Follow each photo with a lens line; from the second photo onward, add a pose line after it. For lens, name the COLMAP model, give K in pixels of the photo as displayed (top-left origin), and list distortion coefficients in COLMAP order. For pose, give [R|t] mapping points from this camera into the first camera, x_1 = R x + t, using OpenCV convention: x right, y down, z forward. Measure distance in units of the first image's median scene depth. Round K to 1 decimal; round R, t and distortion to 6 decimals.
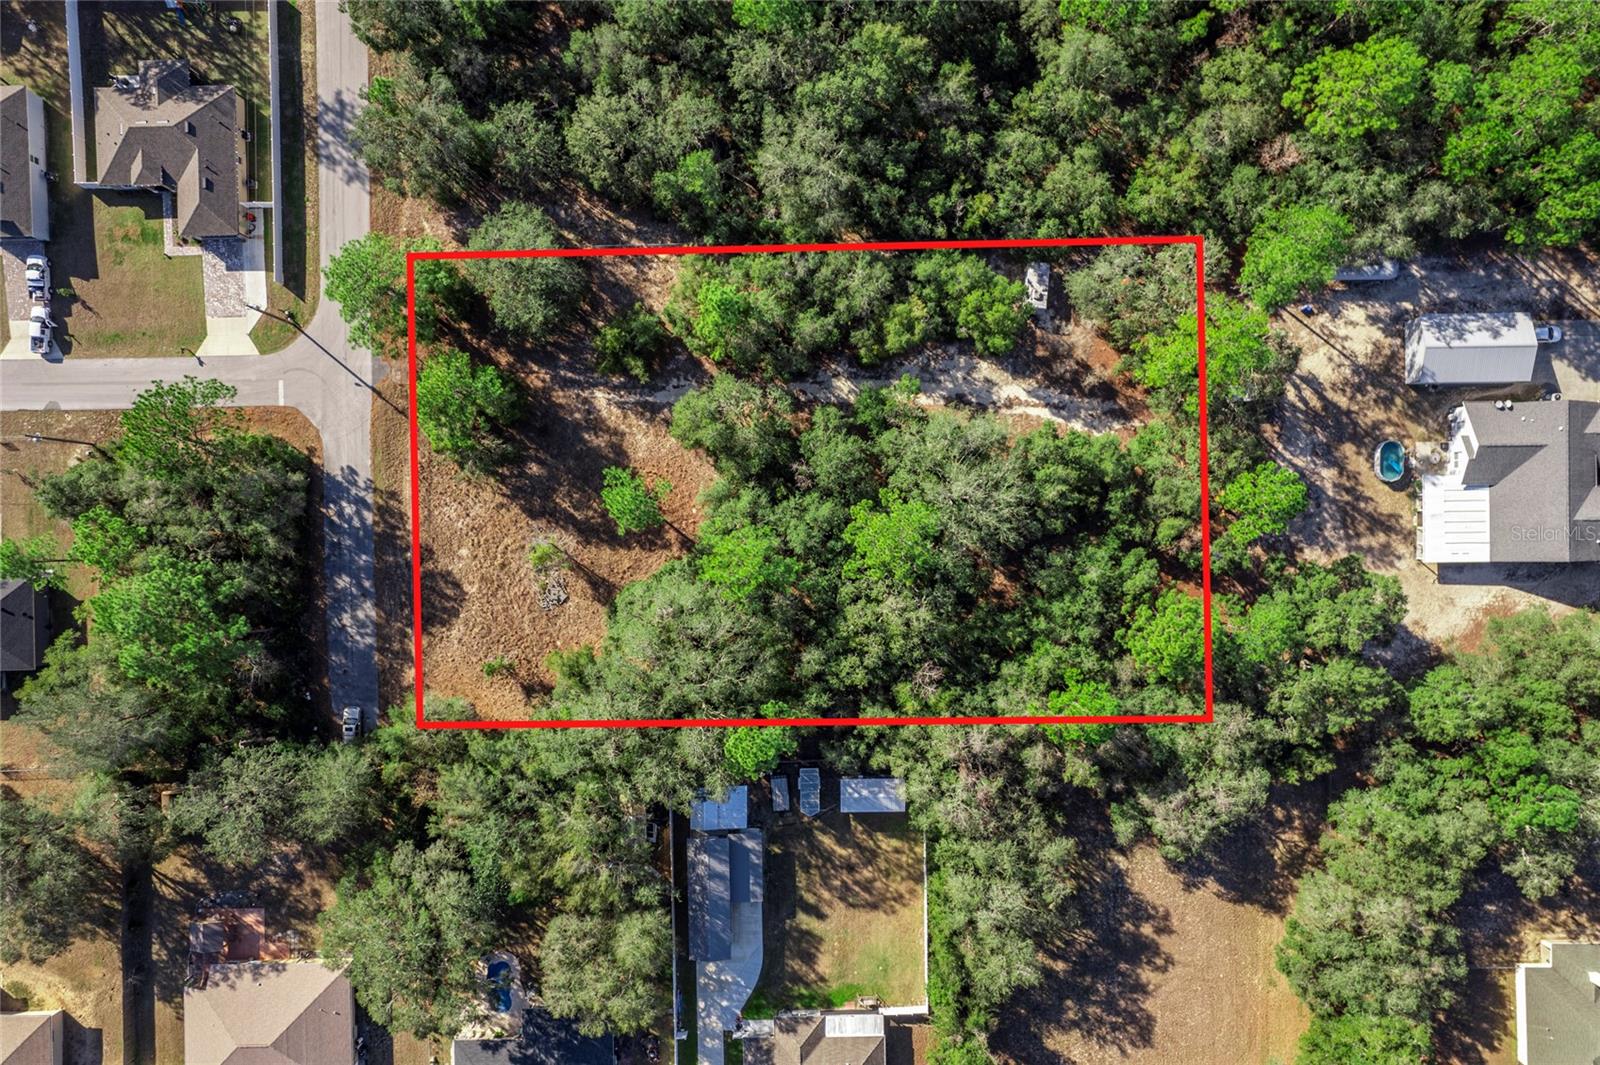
lens RADIAL K [[1023.1, 0, 800.7], [0, 1023.1, 535.2], [0, 0, 1]] dist [-0.080451, 0.073561]
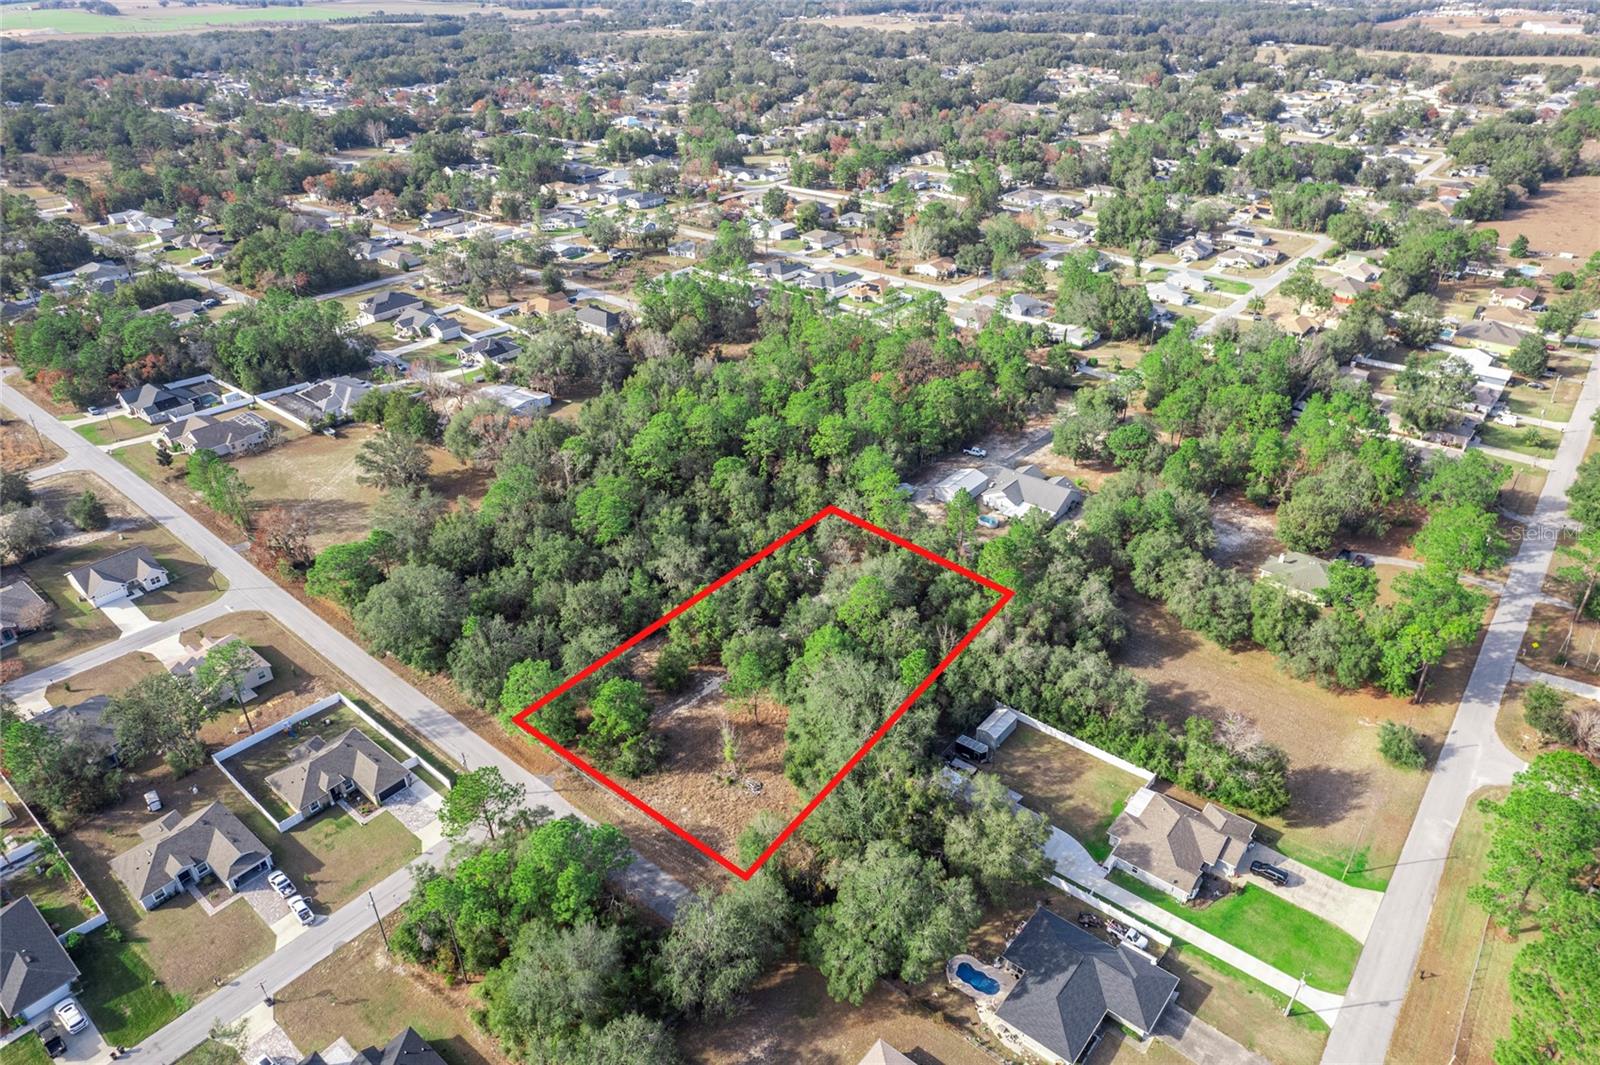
lens RADIAL K [[1023.1, 0, 800.7], [0, 1023.1, 535.2], [0, 0, 1]] dist [-0.080451, 0.073561]
pose [[0.649405, -0.387546, 0.654280, -1.035237], [0.760404, 0.322200, -0.563891, 0.826791], [0.007724, 0.863710, 0.503930, 0.010508]]
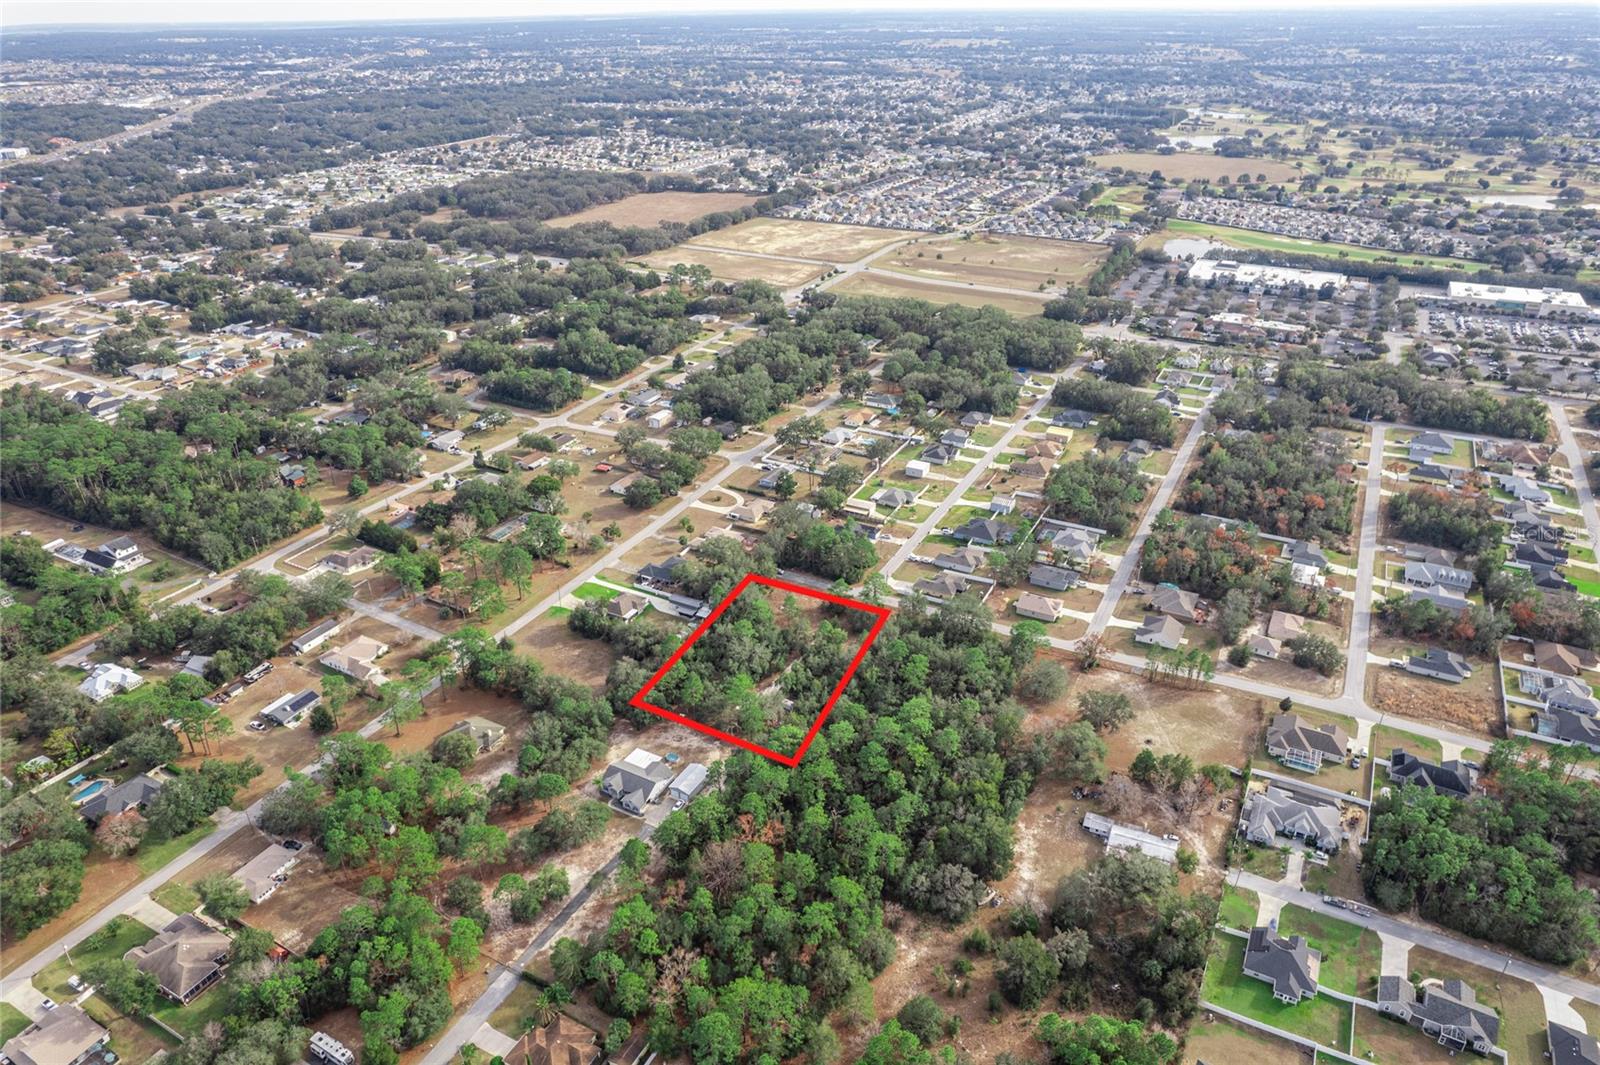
lens RADIAL K [[1023.1, 0, 800.7], [0, 1023.1, 535.2], [0, 0, 1]] dist [-0.080451, 0.073561]
pose [[-0.492524, 0.415201, -0.764871, 2.439937], [-0.870218, -0.222940, 0.439339, -1.568614], [0.011894, 0.881989, 0.471119, -0.912870]]
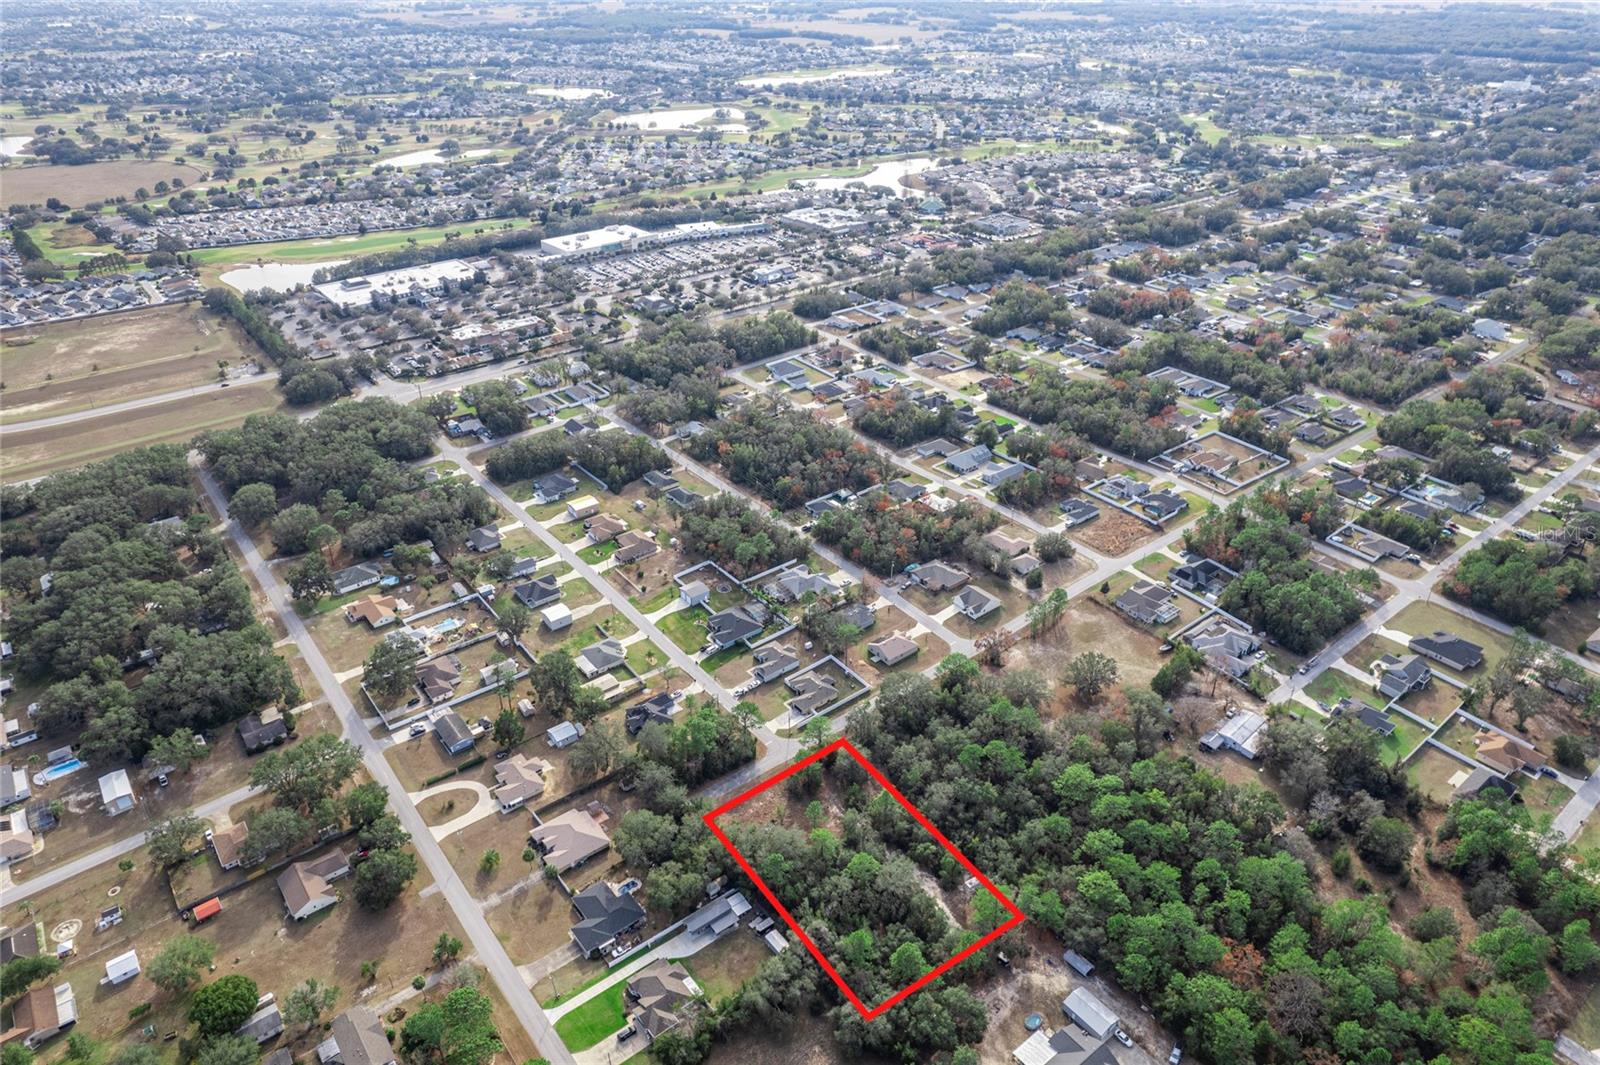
lens RADIAL K [[1023.1, 0, 800.7], [0, 1023.1, 535.2], [0, 0, 1]] dist [-0.080451, 0.073561]
pose [[0.603771, 0.407415, -0.685181, 1.440376], [-0.797155, 0.306230, -0.520353, 1.234733], [-0.002177, 0.860370, 0.509666, -1.131071]]
